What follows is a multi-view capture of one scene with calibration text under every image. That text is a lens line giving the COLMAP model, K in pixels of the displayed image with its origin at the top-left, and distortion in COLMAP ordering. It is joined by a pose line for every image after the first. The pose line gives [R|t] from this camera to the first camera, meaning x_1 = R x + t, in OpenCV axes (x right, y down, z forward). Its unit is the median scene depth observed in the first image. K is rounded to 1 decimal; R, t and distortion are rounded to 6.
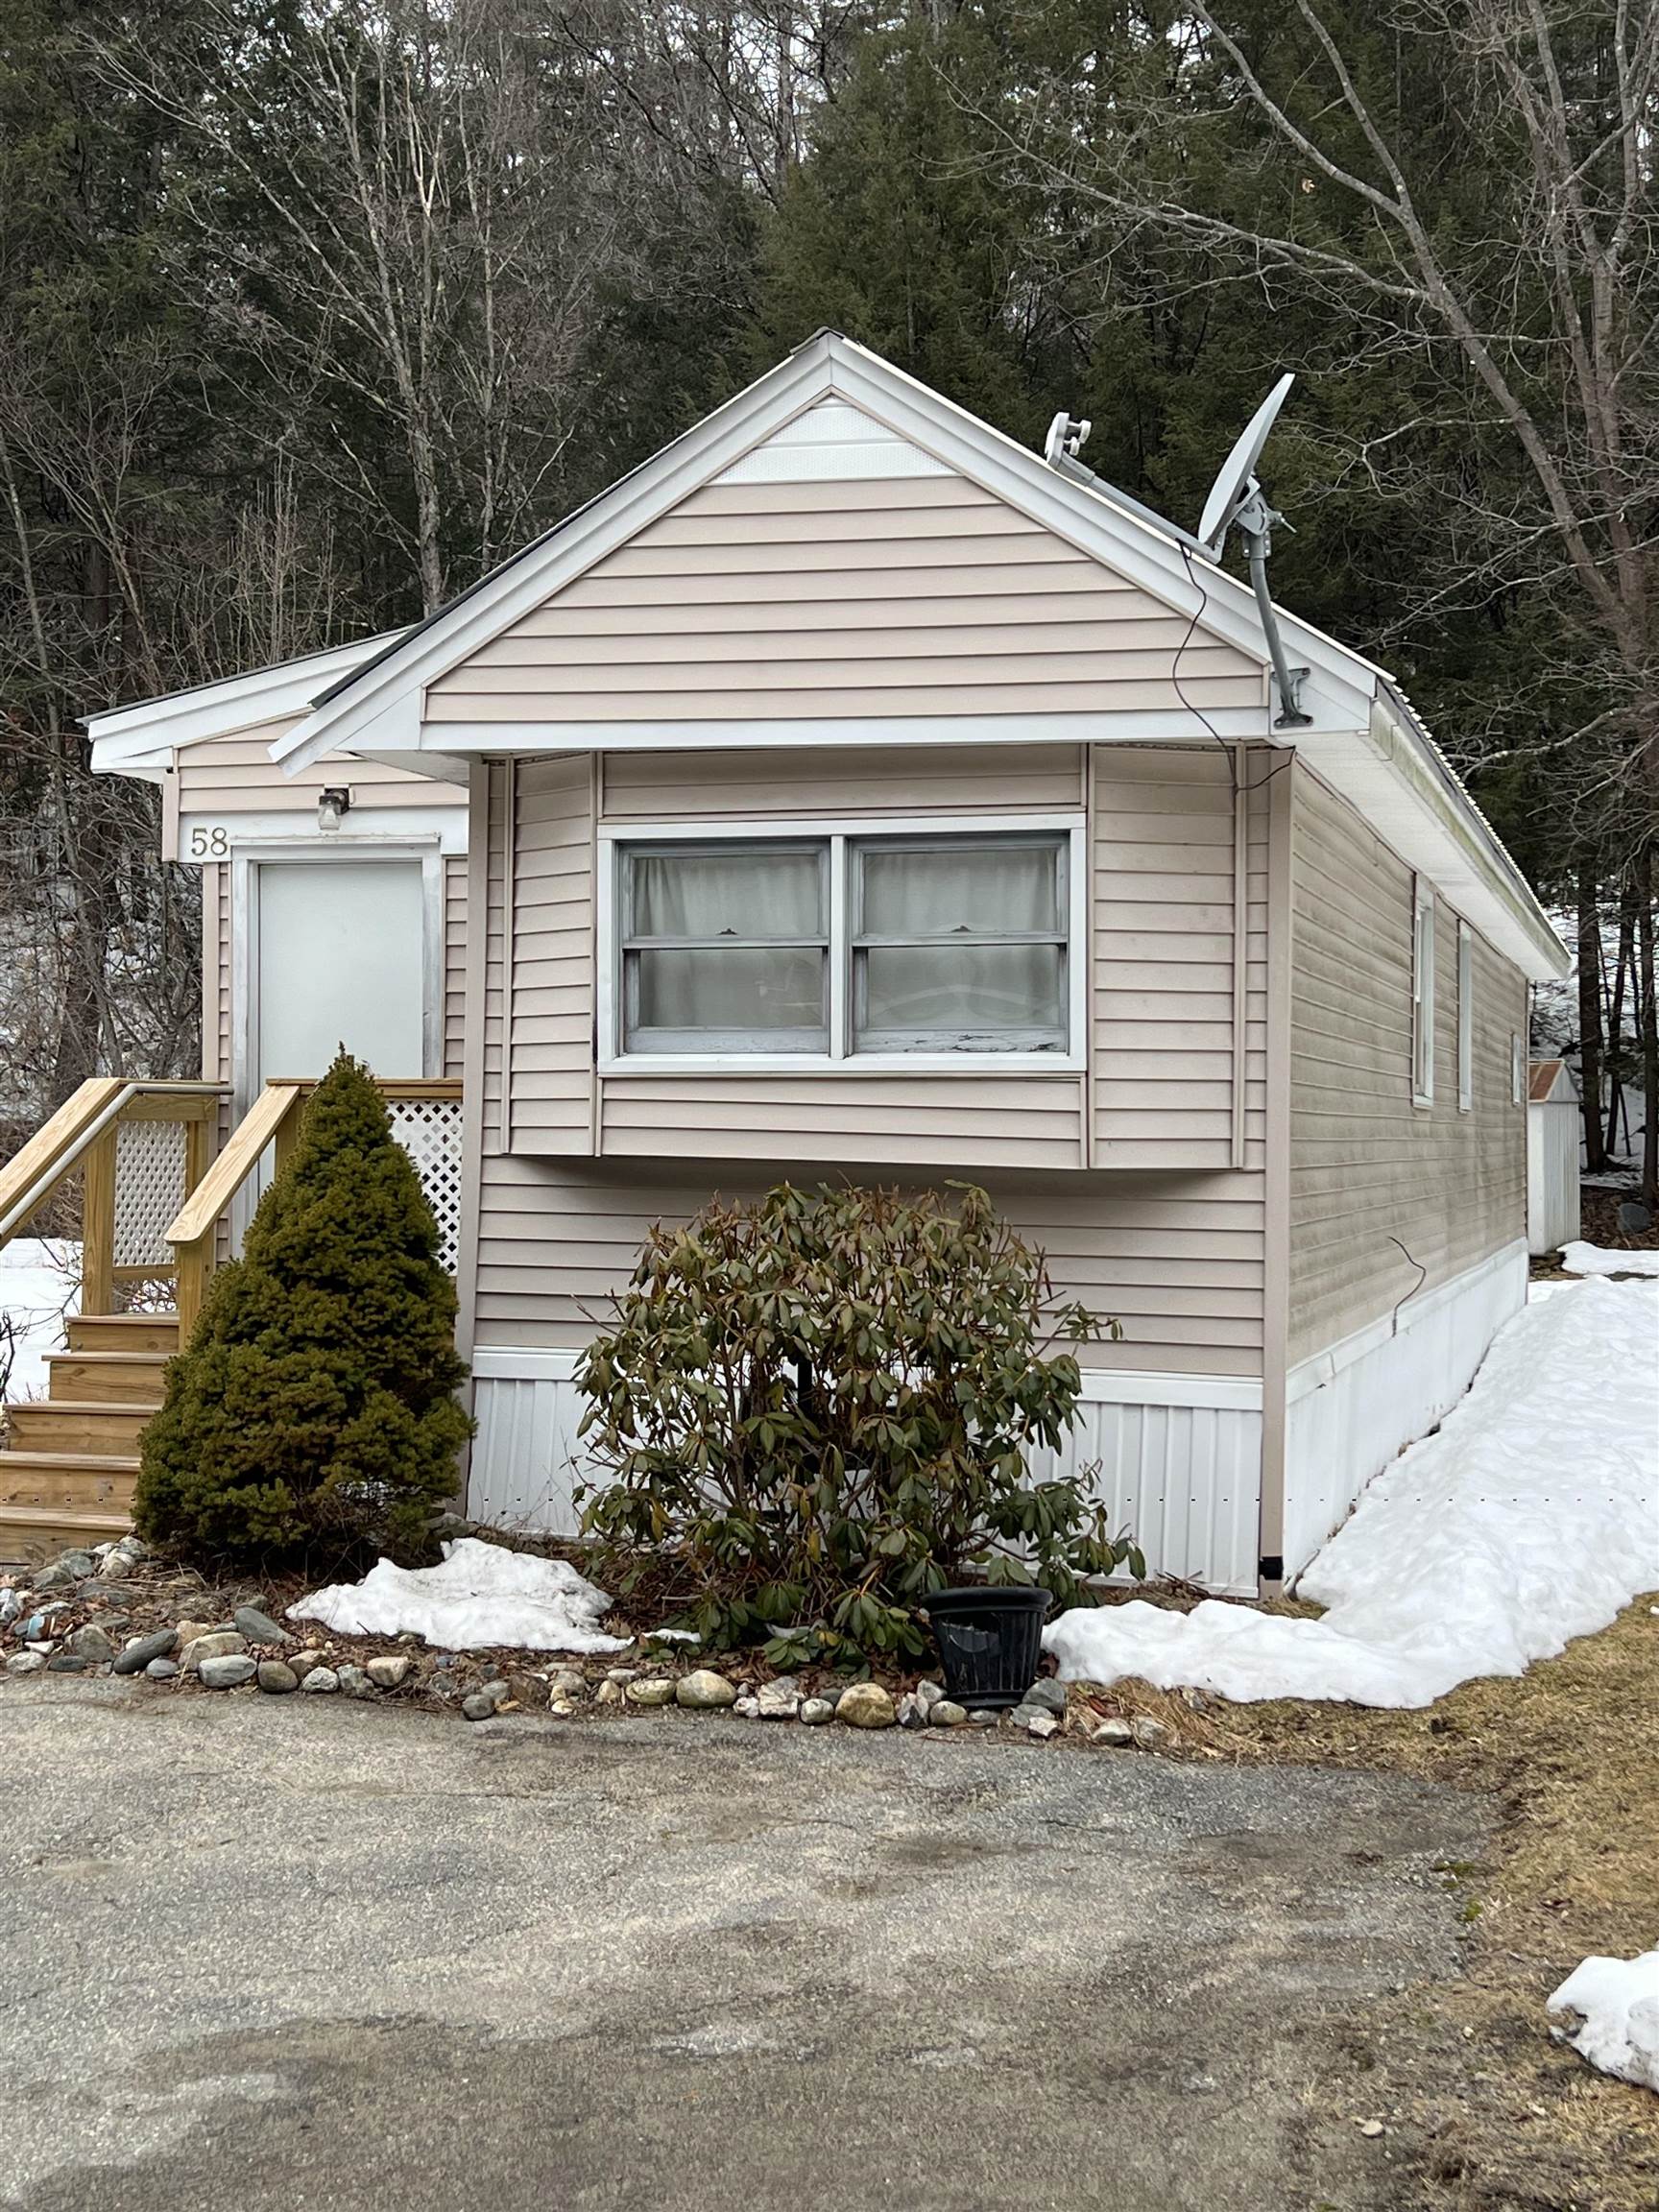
lens RADIAL K [[2951.8, 0, 829.5], [0, 2951.8, 1106.0], [0, 0, 1]] dist [0.171467, -0.017090]
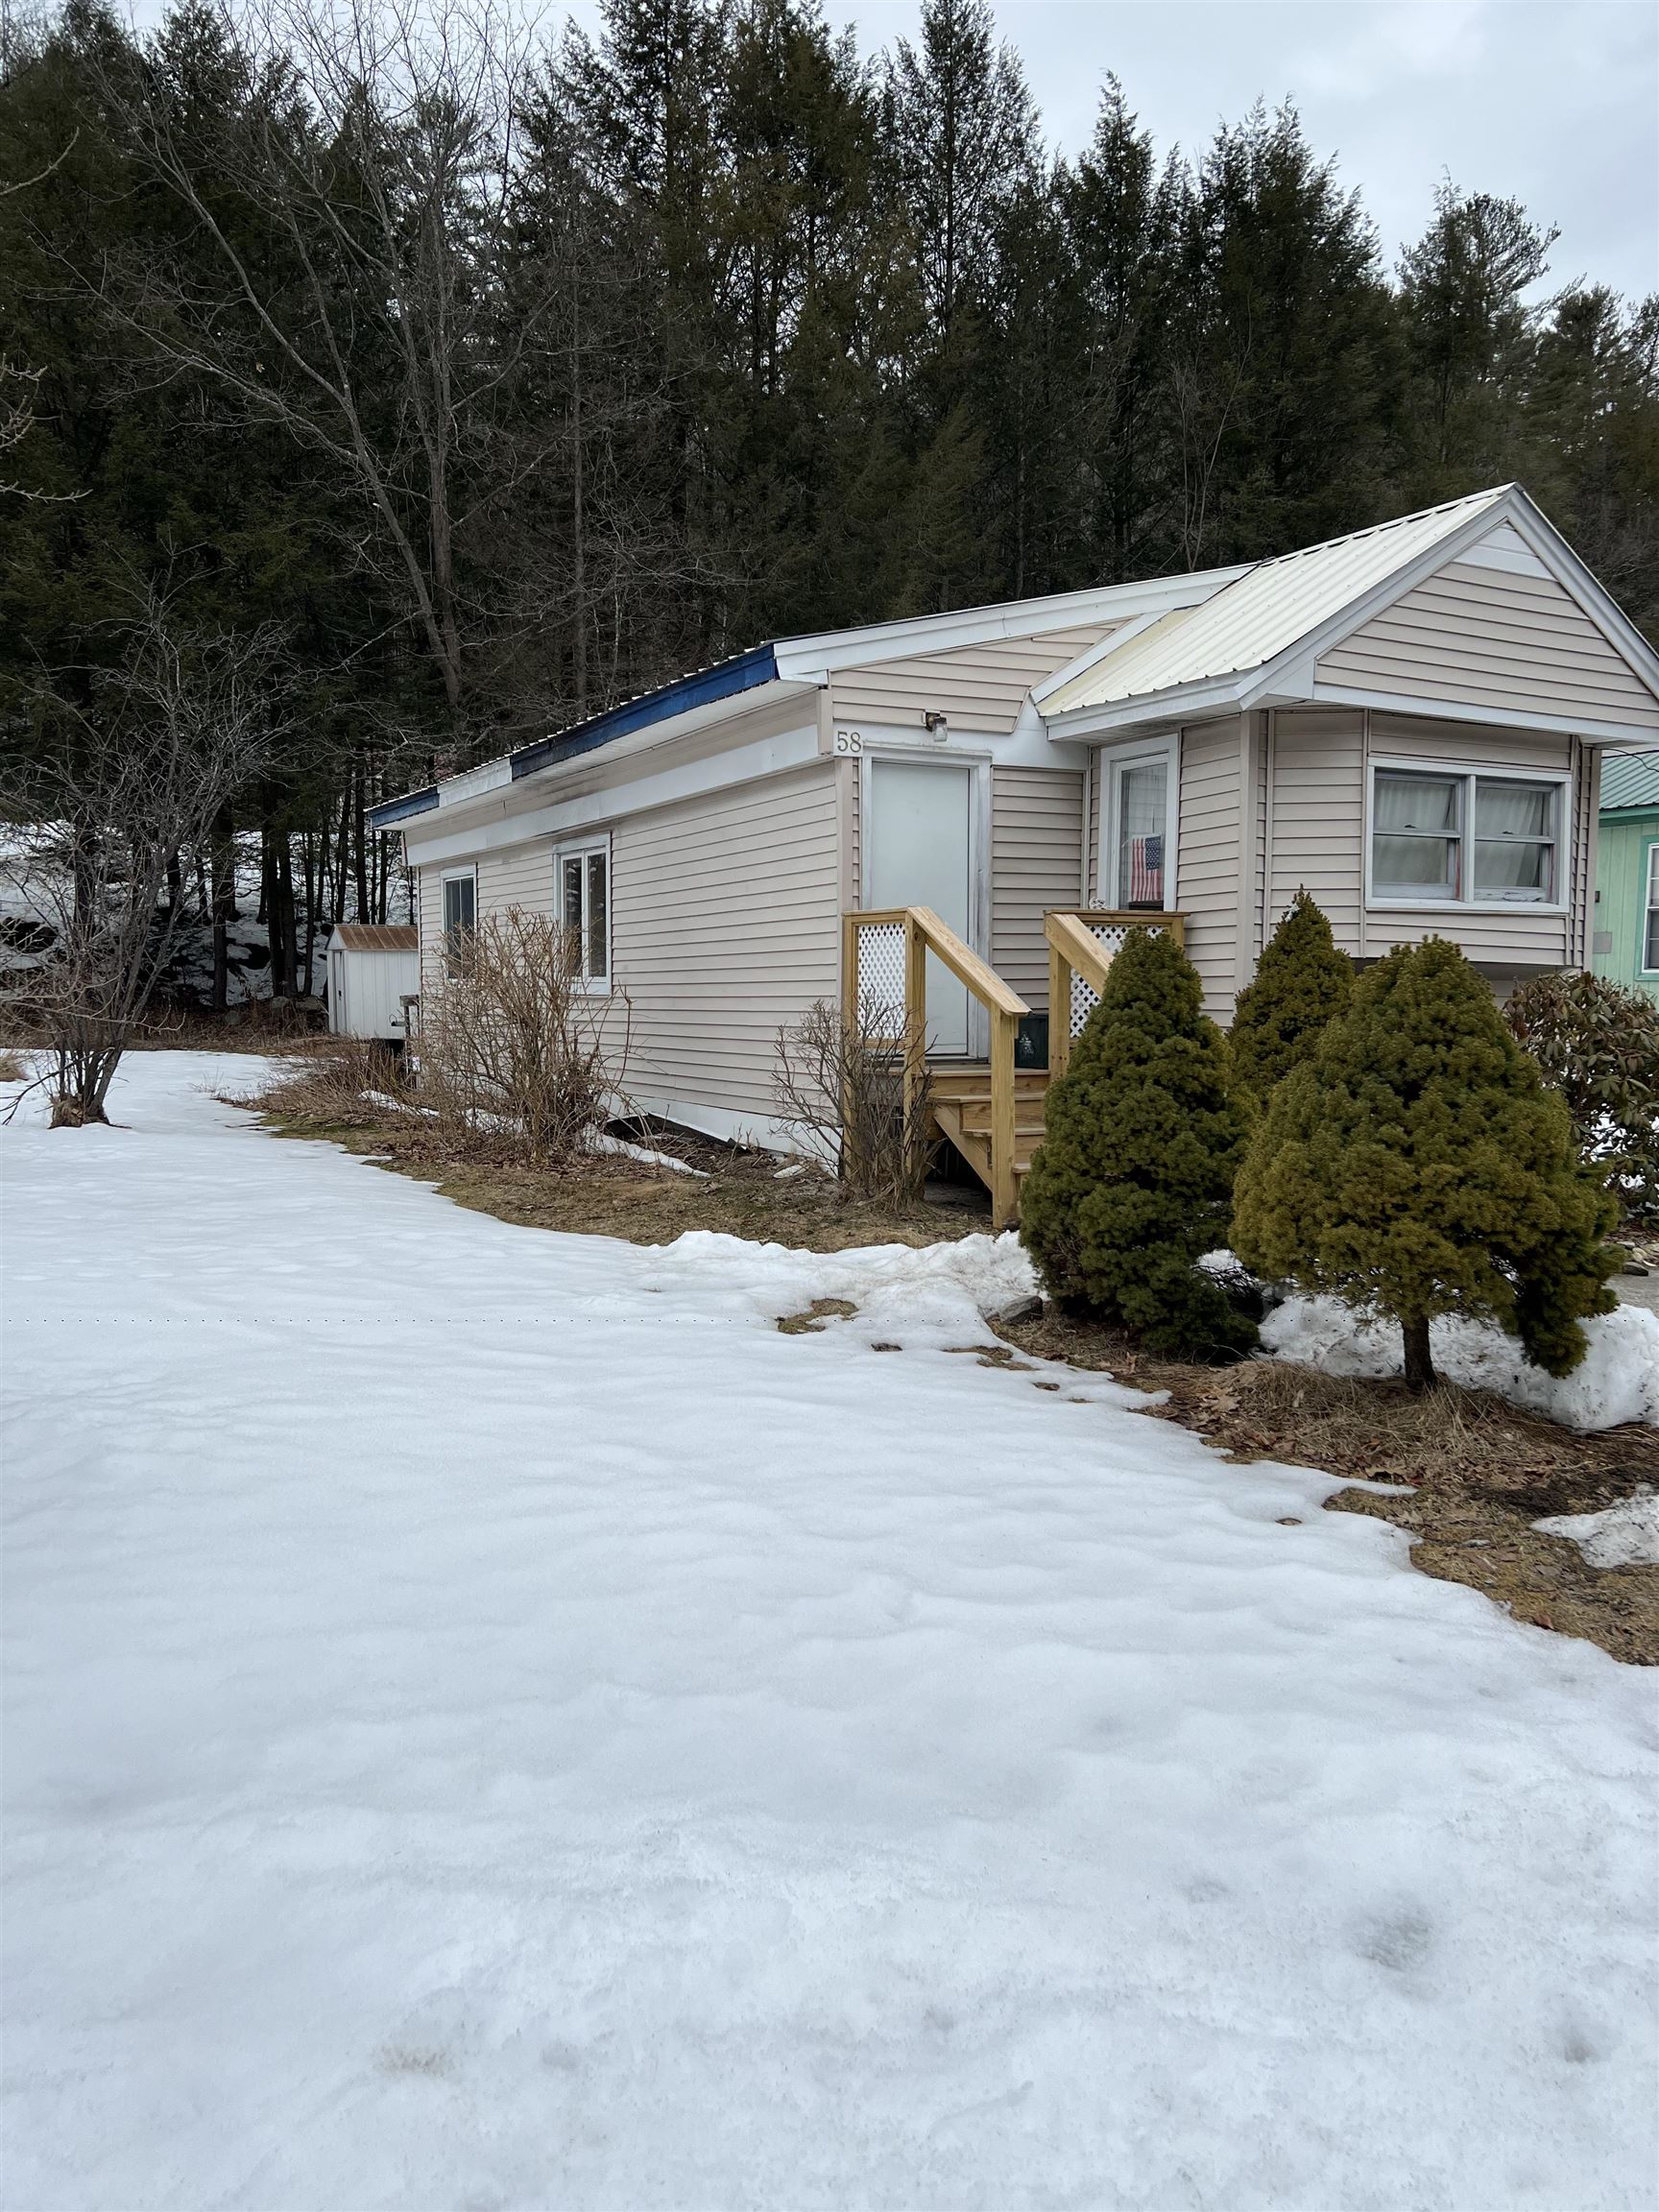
lens RADIAL K [[1683.4, 0, 840.6], [0, 1683.4, 1116.8], [0, 0, 1]] dist [0.073254, -0.111112]
pose [[0.710033, -0.056827, 0.701872, -0.799160], [-0.001091, 0.996648, 0.081797, 0.024114], [-0.704167, -0.058845, 0.707591, 0.428359]]
